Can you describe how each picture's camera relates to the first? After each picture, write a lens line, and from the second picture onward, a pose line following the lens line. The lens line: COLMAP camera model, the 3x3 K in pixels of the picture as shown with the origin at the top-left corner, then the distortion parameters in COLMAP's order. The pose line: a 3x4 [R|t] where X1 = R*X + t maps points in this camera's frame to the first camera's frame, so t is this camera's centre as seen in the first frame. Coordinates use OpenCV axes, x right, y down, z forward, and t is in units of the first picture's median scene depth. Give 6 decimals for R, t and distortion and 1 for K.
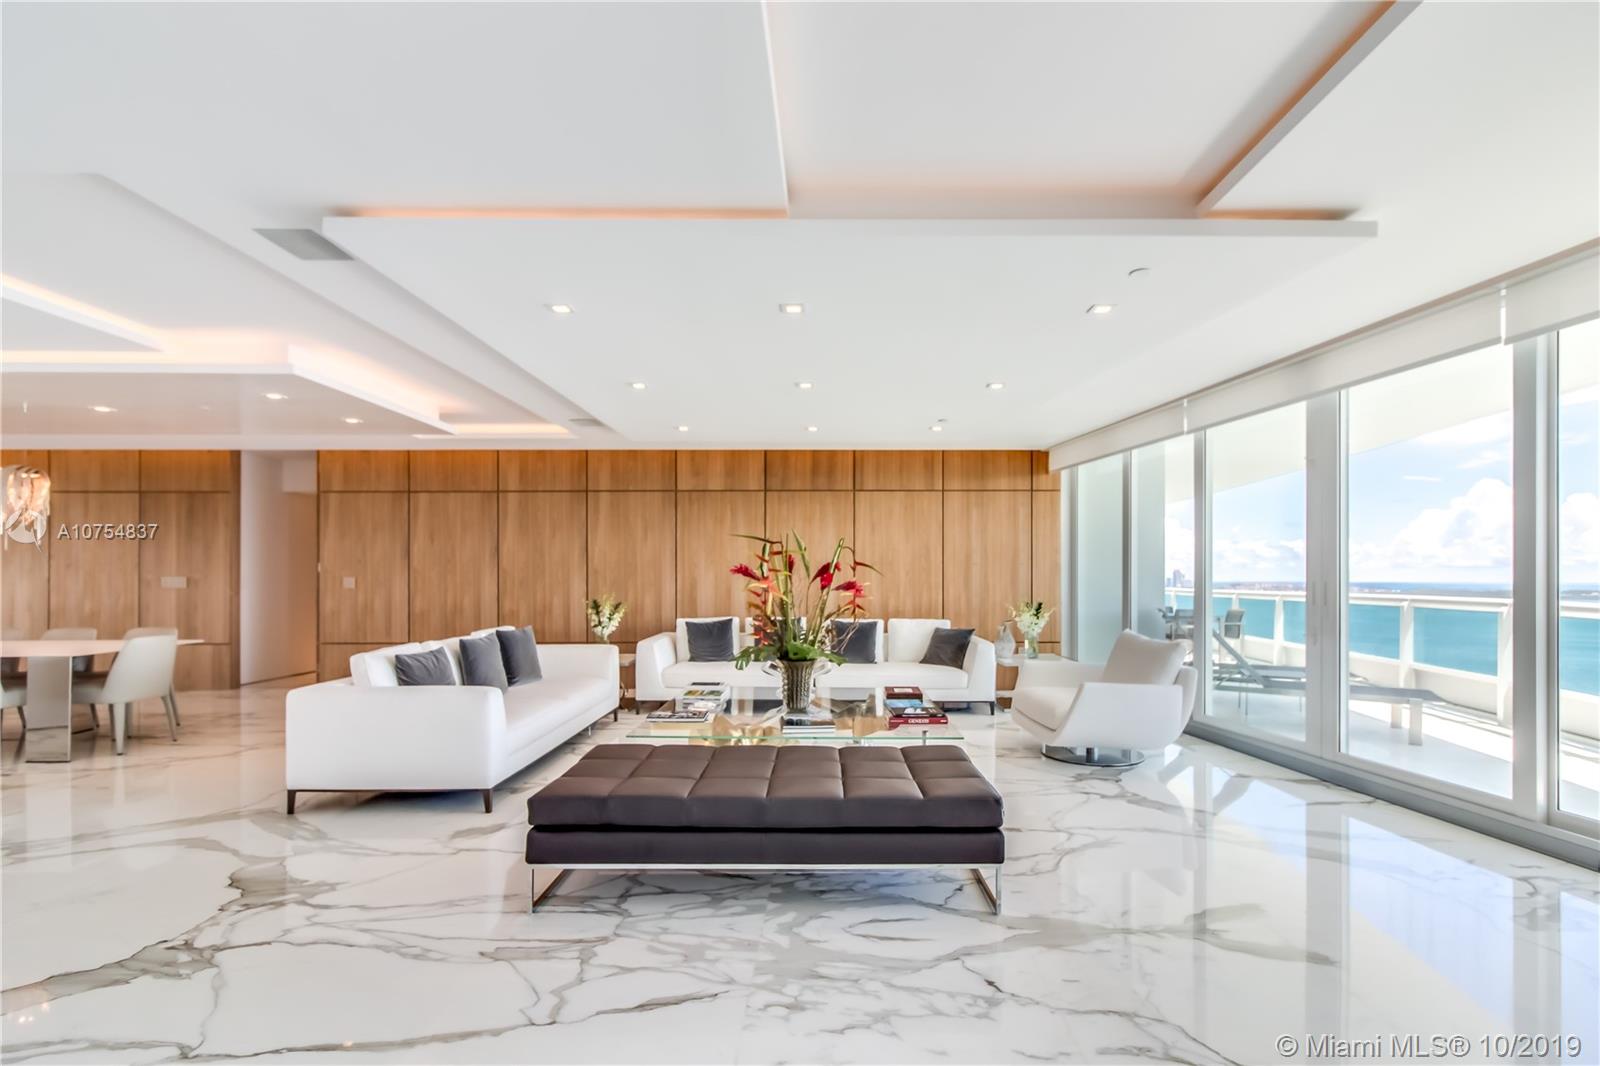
lens RADIAL K [[761.2, 0, 835.7], [0, 761.2, 575.5], [0, 0, 1]] dist [0.002179, 0.000657]
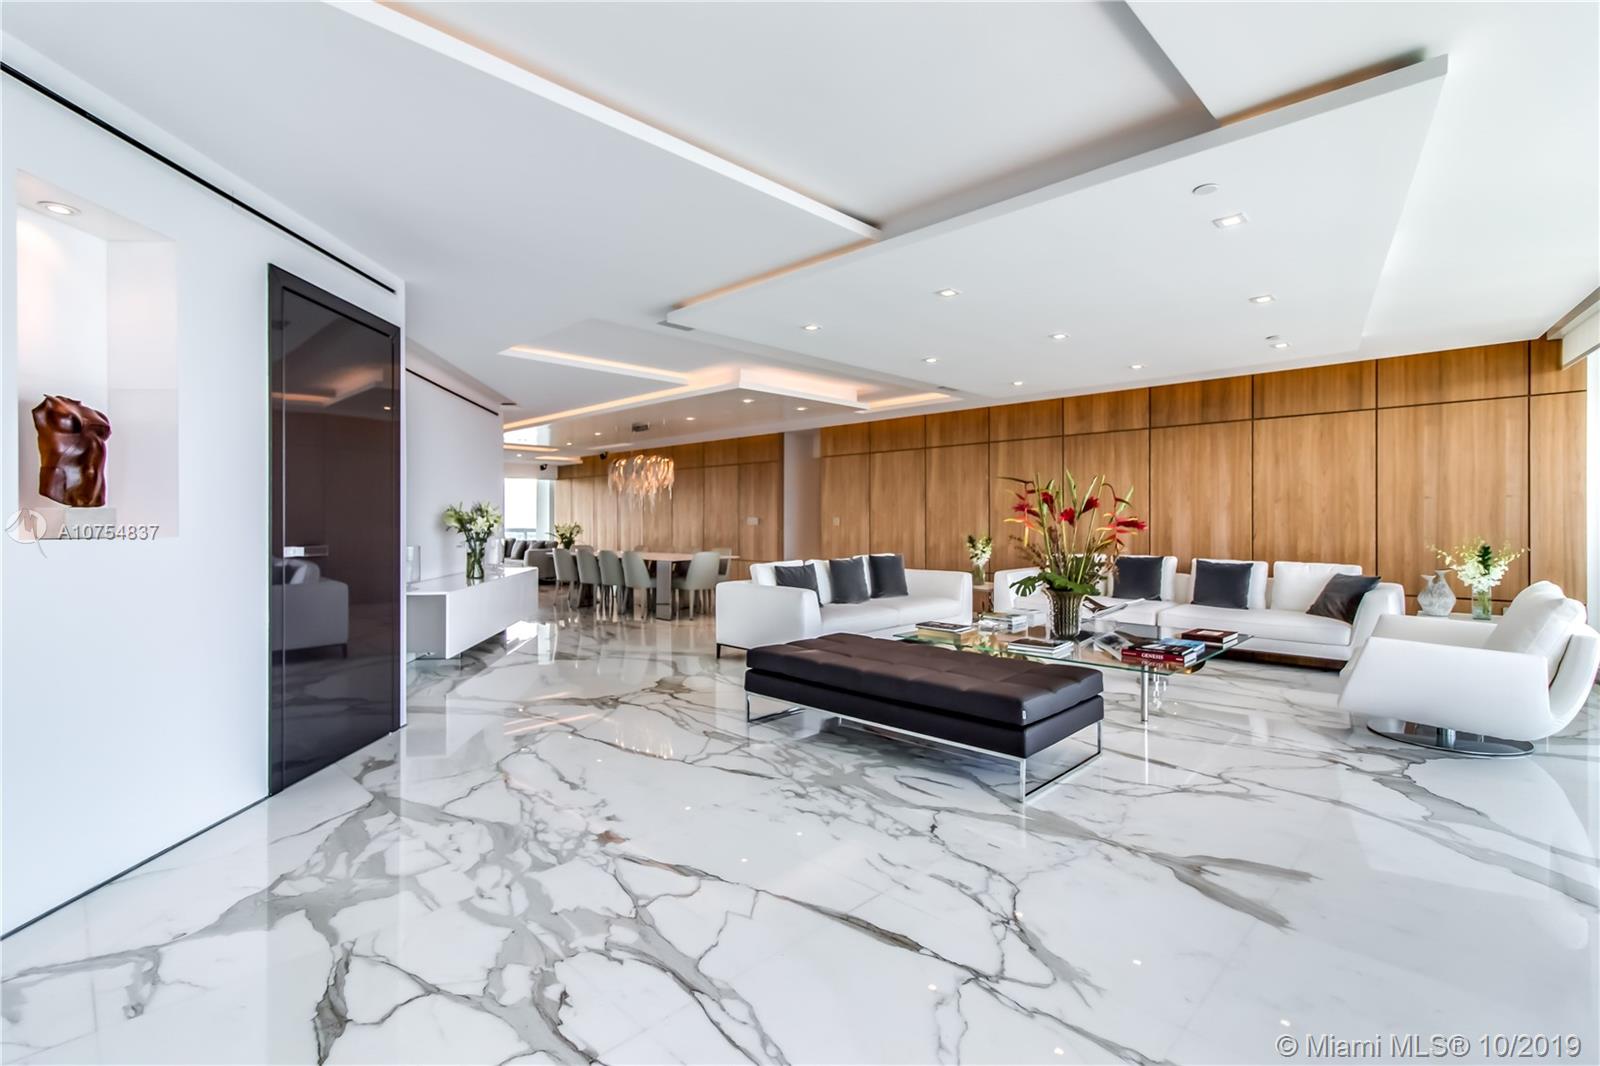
lens RADIAL K [[742.1, 0, 791.1], [0, 742.1, 522.8], [0, 0, 1]] dist [0.000259, 0.000354]
pose [[0.706587, 0.001061, -0.707625, 0.377033], [0.002378, 0.999990, 0.003874, 0.009546], [0.707622, -0.004420, 0.706577, -0.016394]]
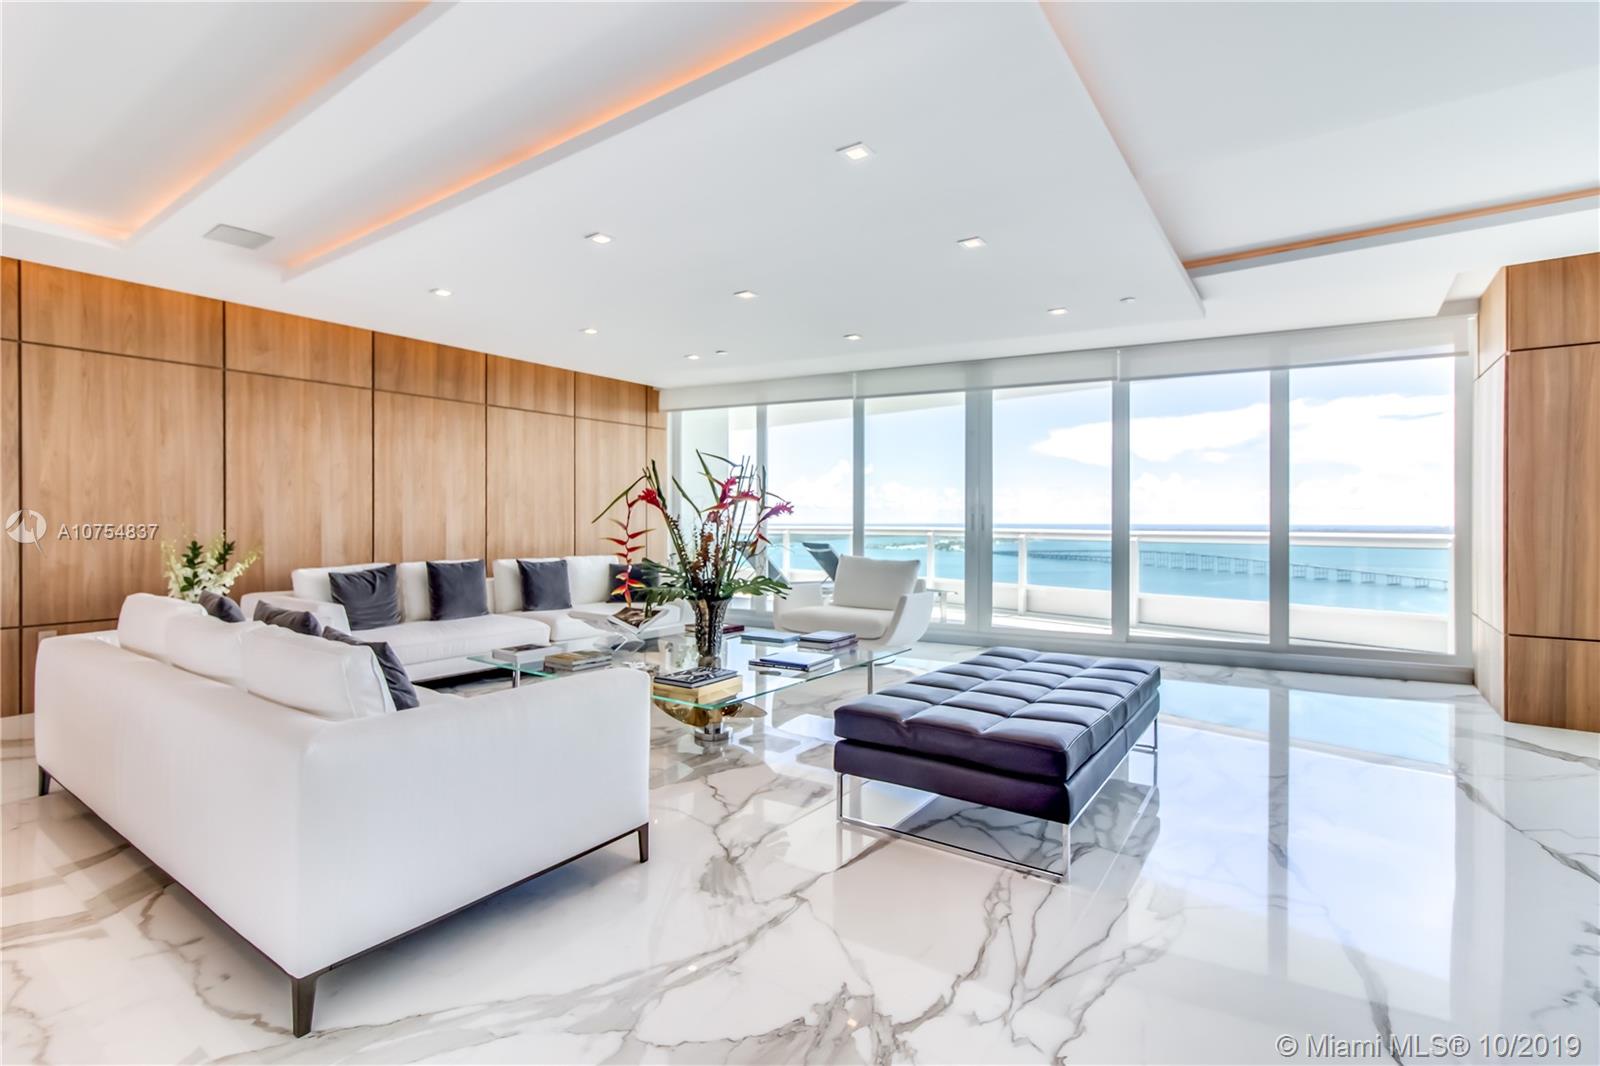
lens RADIAL K [[742.1, 0, 791.1], [0, 742.1, 522.8], [0, 0, 1]] dist [0.000259, 0.000354]
pose [[0.587126, -0.000300, 0.809496, -0.625311], [-0.005445, 0.999976, 0.004320, 0.015762], [-0.809477, -0.006944, 0.587110, 0.373817]]
